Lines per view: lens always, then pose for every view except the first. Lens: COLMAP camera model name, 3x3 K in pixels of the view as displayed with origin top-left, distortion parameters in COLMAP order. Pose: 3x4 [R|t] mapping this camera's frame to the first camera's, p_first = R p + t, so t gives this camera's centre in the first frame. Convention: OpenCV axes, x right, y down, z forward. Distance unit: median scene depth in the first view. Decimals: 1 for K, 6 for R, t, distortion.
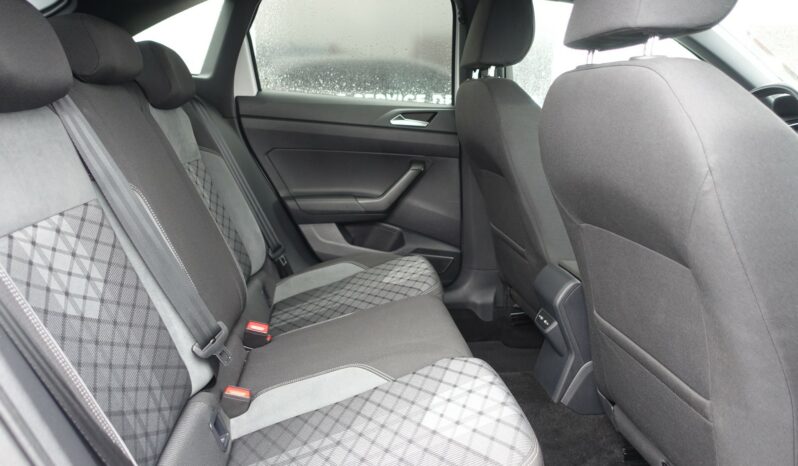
lens RADIAL K [[559.6, 0, 399.0], [0, 559.6, 233.0], [0, 0, 1]] dist [-0.004364, -0.002055]
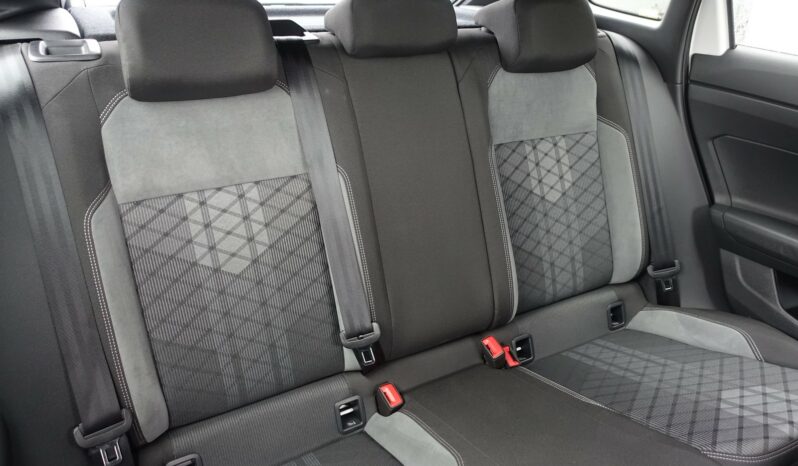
lens RADIAL K [[559.6, 0, 399.0], [0, 559.6, 233.0], [0, 0, 1]] dist [-0.004364, -0.002055]
pose [[0.371186, 0.397396, -0.839224, 0.289087], [-0.218215, 0.915813, 0.337147, -0.207323], [0.902554, 0.057987, 0.426655, 0.389133]]
